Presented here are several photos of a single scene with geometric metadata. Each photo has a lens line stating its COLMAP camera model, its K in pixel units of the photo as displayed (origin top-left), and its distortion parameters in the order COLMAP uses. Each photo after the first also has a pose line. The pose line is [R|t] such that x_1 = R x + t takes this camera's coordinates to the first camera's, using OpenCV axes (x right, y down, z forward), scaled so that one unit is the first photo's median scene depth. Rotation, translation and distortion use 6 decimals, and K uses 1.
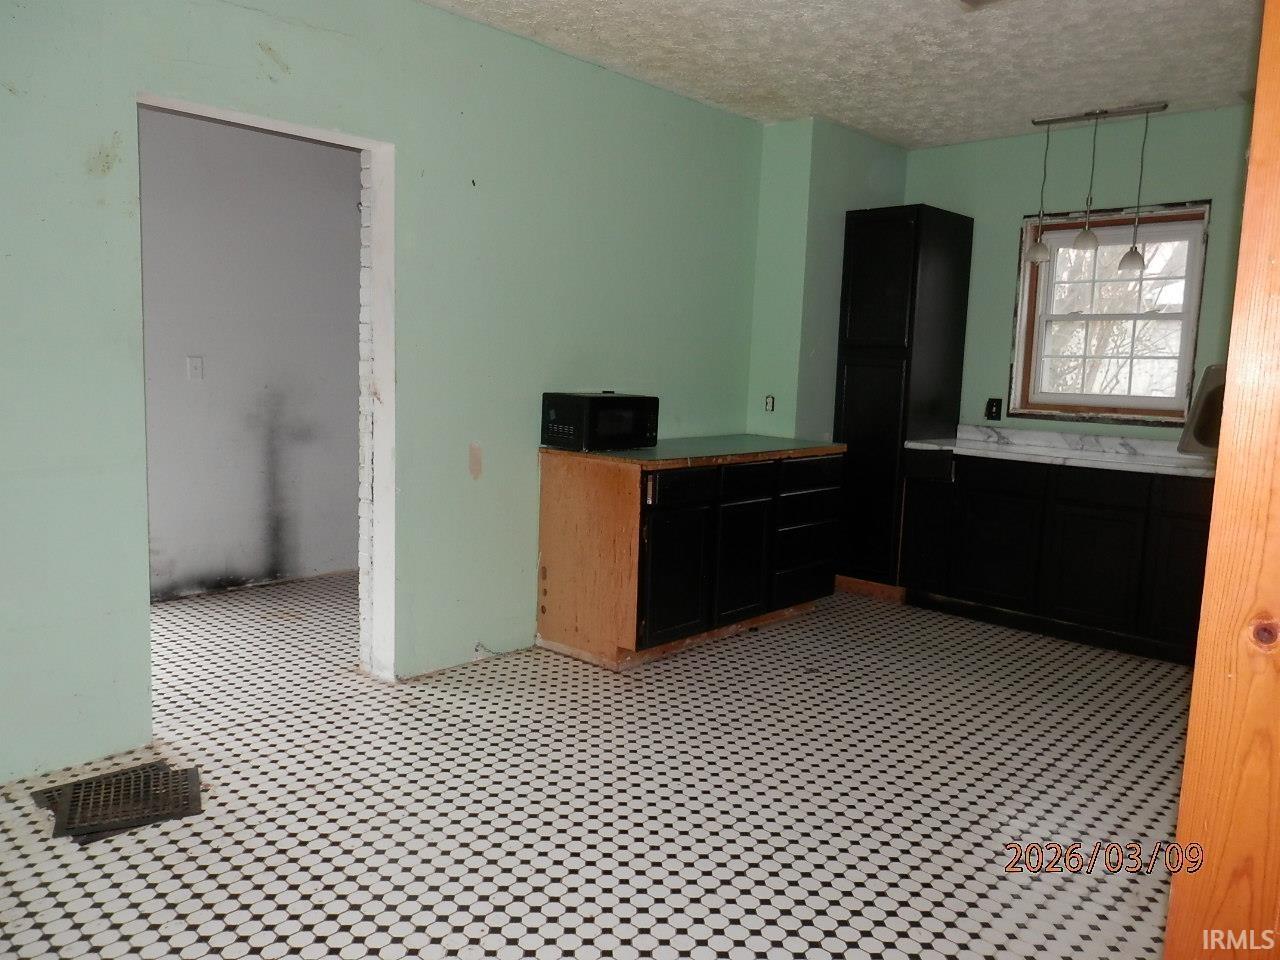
lens RADIAL K [[958.2, 0, 640.0], [0, 958.2, 480.0], [0, 0, 1]] dist [0.017096, 0.004132]
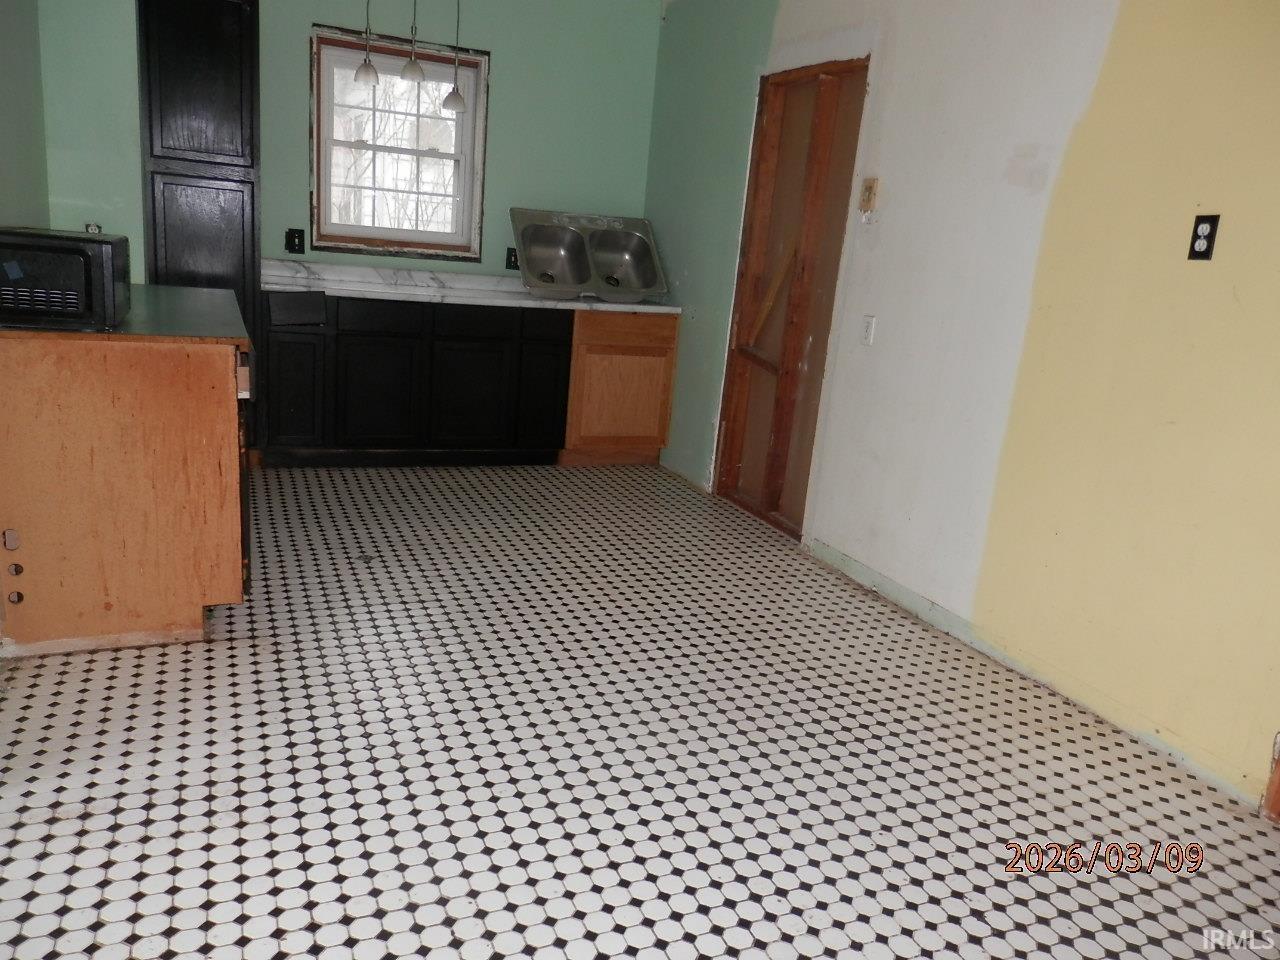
lens RADIAL K [[958.2, 0, 640.0], [0, 958.2, 480.0], [0, 0, 1]] dist [0.017096, 0.004132]
pose [[0.398634, -0.224482, 0.889213, -0.433743], [0.039682, 0.972895, 0.227818, -0.055886], [-0.916251, -0.055530, 0.396737, 0.371629]]
